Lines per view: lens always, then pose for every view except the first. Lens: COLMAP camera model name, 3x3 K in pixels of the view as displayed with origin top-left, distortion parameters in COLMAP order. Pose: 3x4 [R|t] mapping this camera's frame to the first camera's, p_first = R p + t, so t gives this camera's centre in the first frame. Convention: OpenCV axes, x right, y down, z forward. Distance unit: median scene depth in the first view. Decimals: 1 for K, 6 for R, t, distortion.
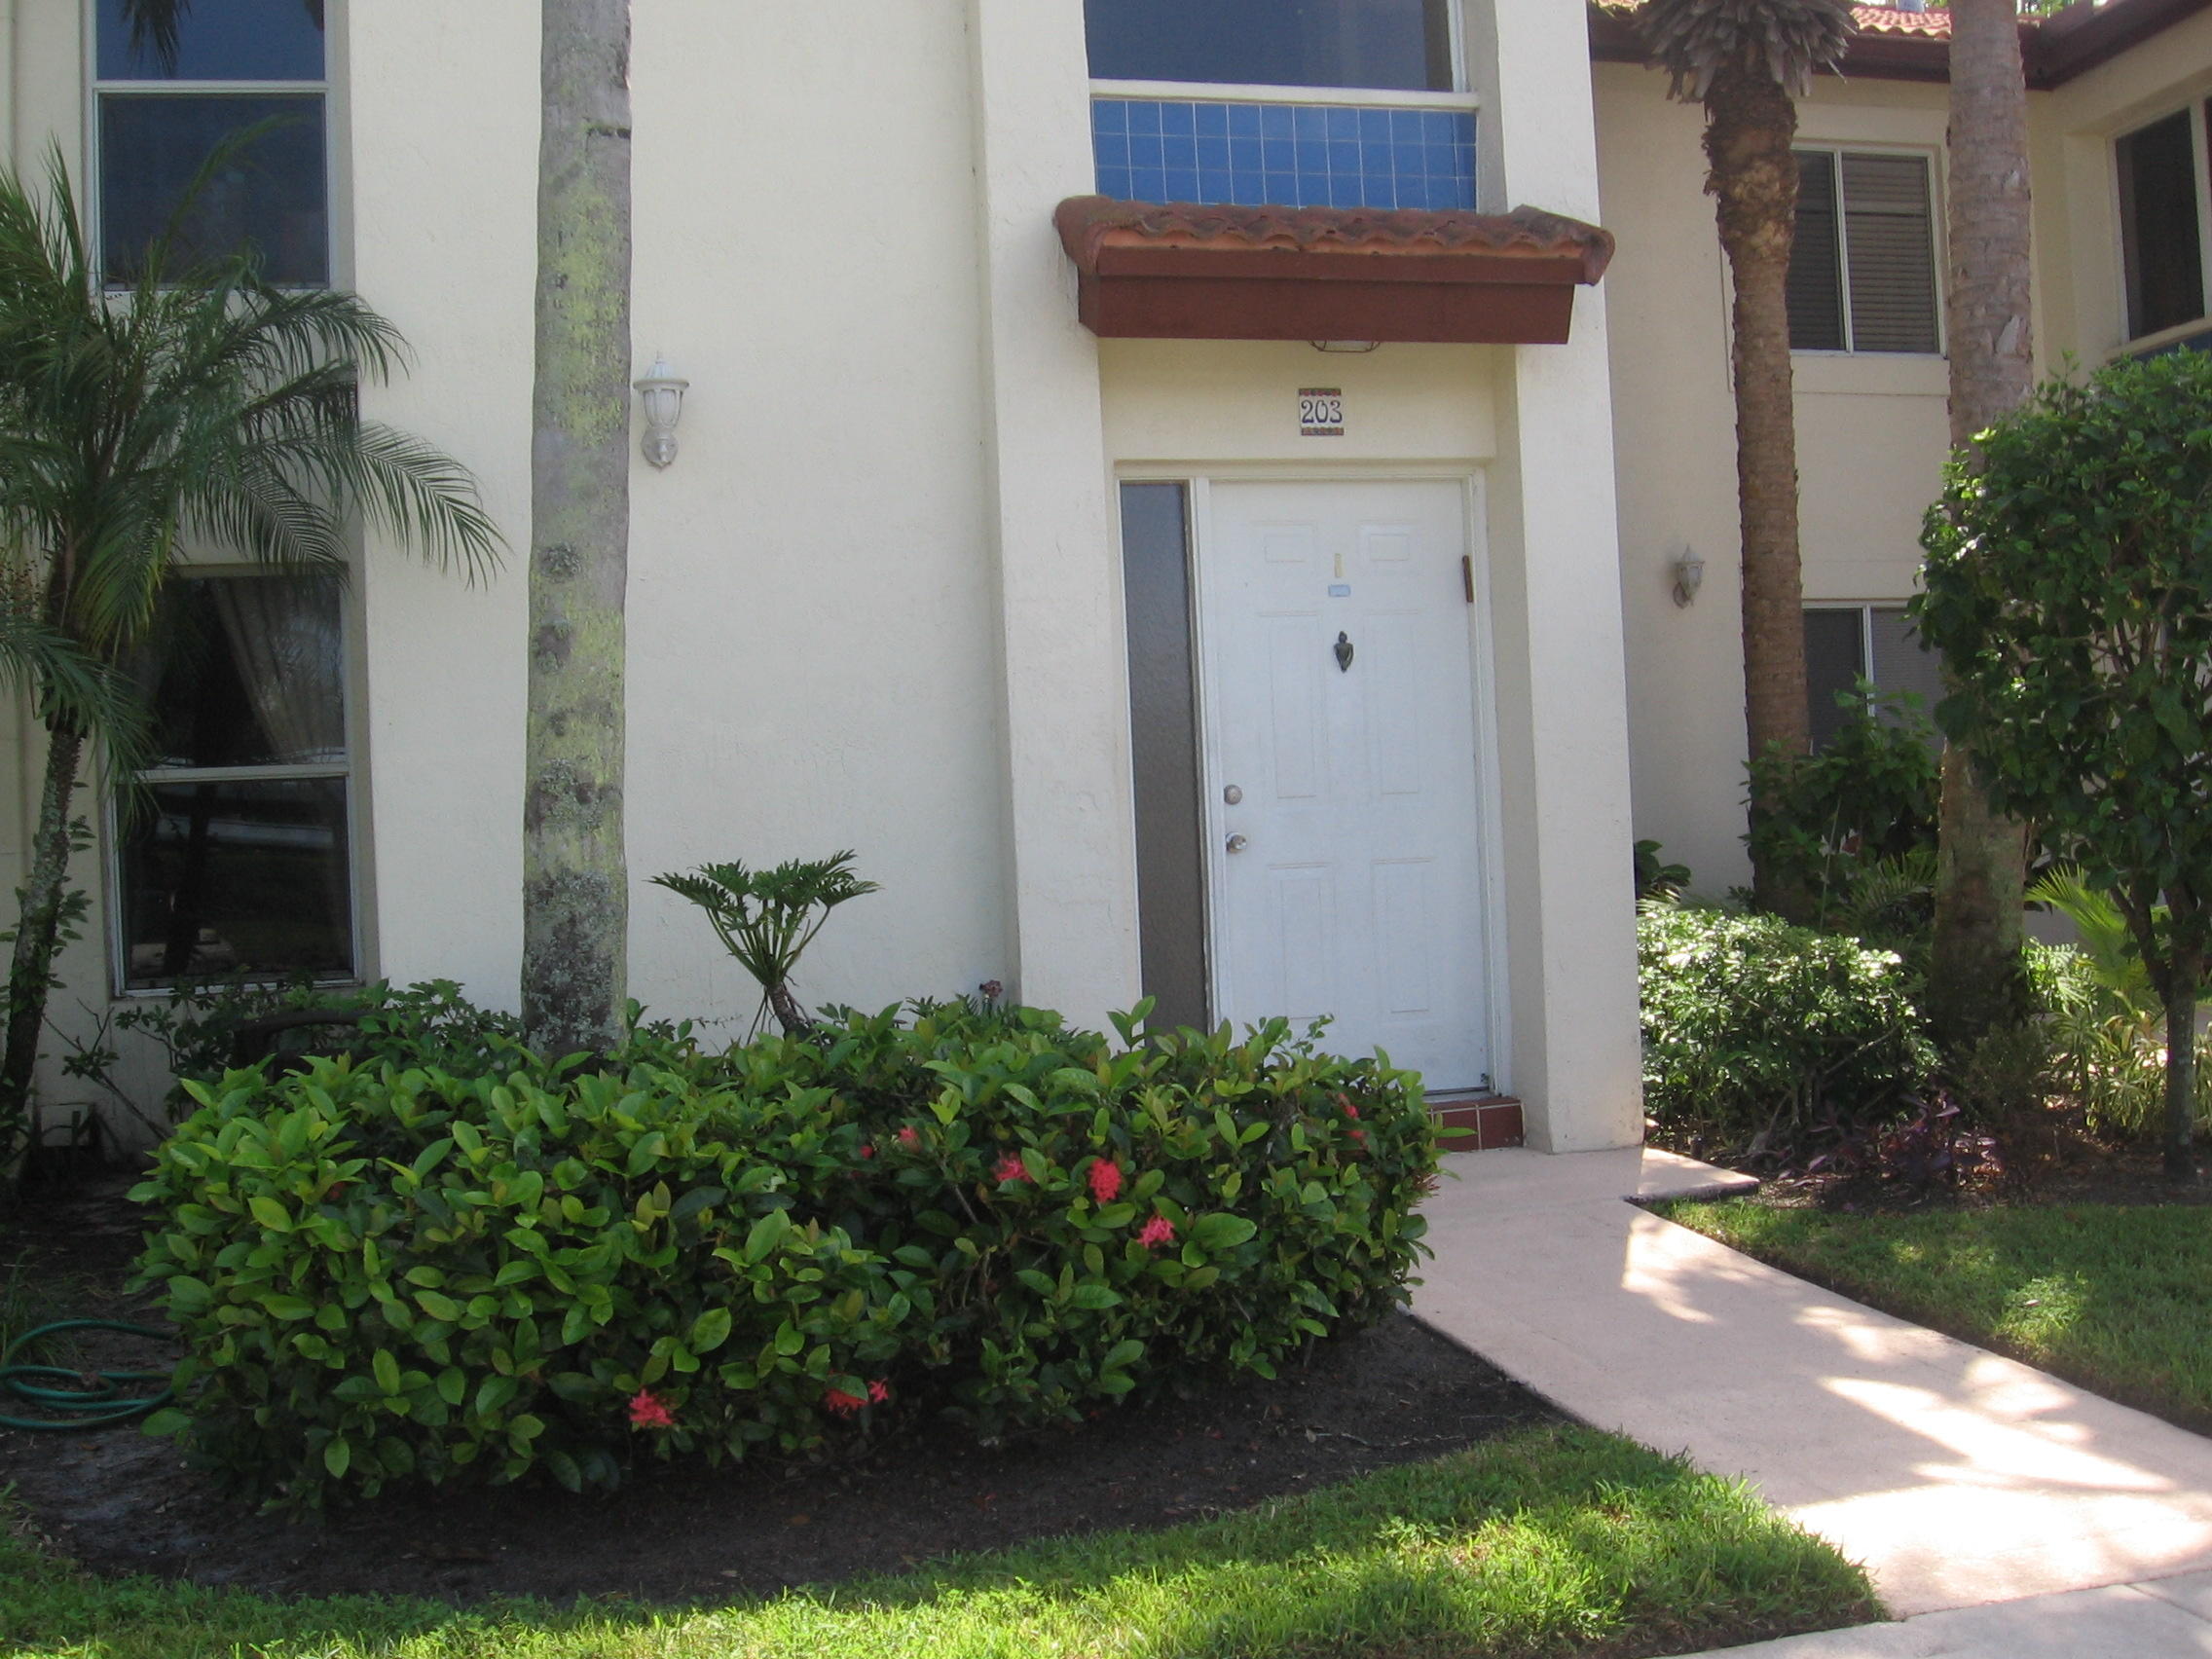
lens RADIAL K [[2296.1, 0, 1104.8], [0, 2296.1, 831.2], [0, 0, 1]] dist [-0.102449, 0.000000]
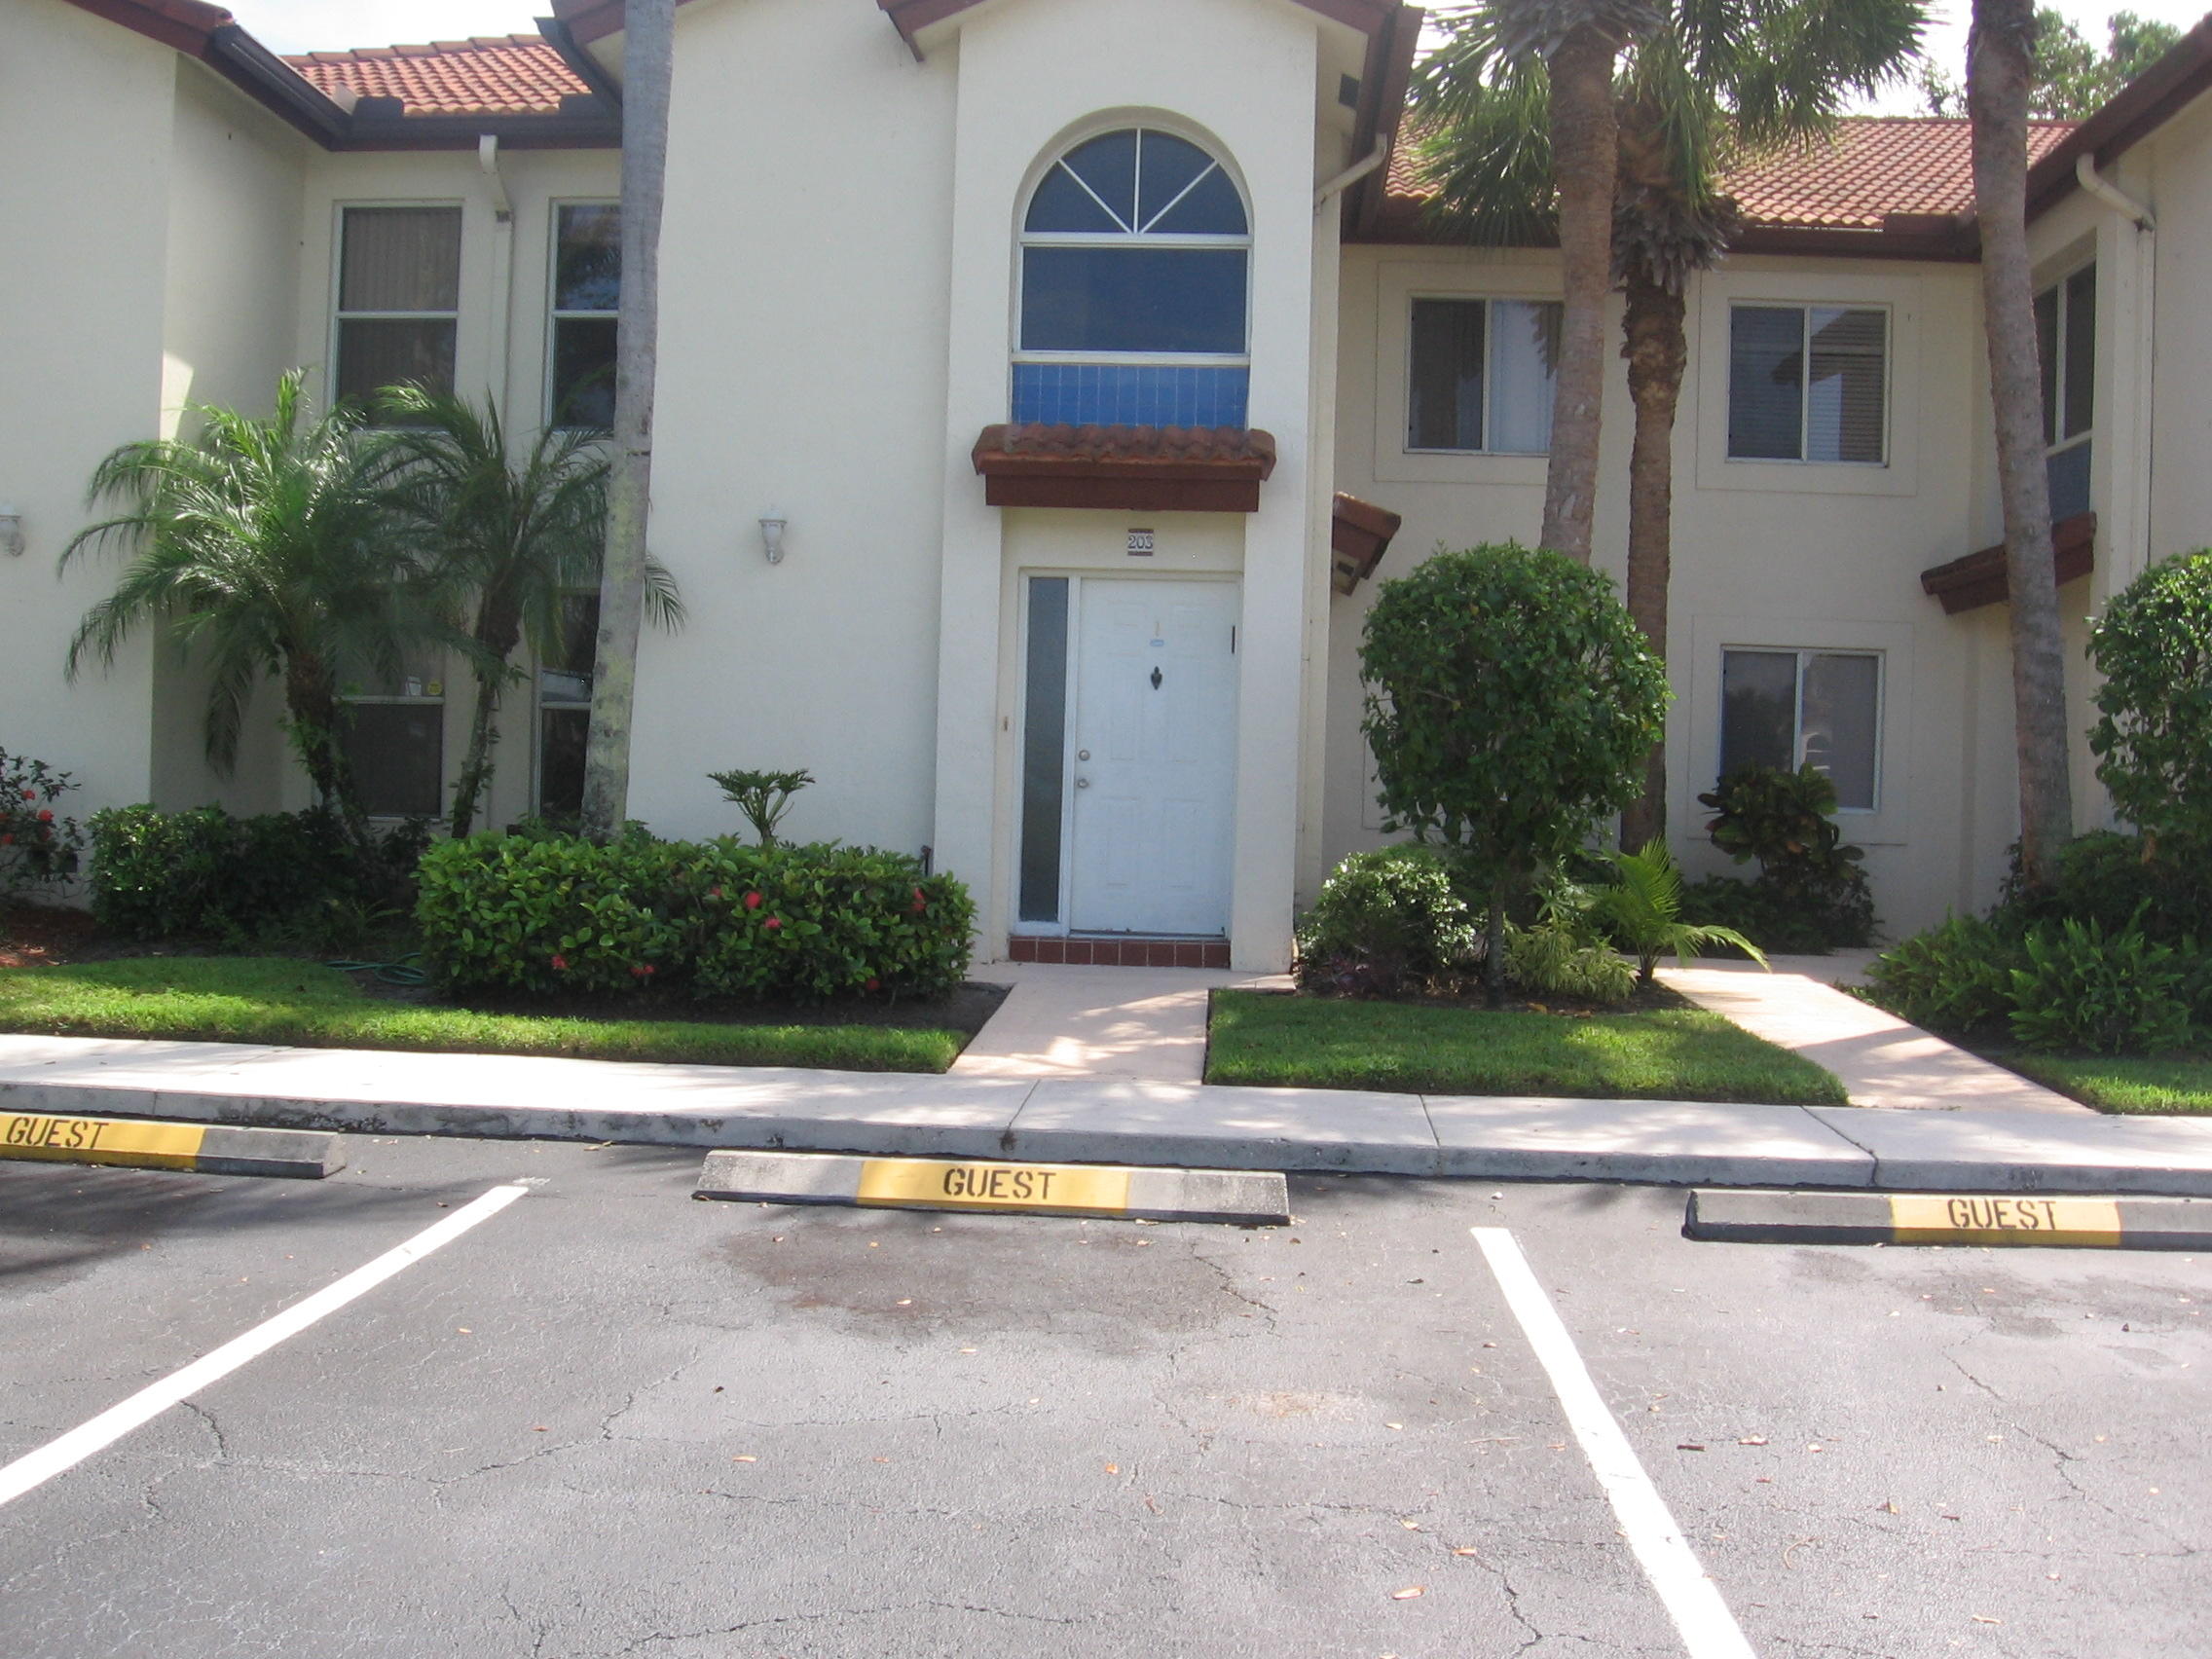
lens RADIAL K [[2296.1, 0, 1107.3], [0, 2296.1, 829.3], [0, 0, 1]] dist [-0.102449, 0.000000]
pose [[0.955471, 0.075434, -0.285280, 0.960292], [-0.068948, 0.997083, 0.032728, -0.029917], [0.286917, -0.011601, 0.957885, -1.145635]]
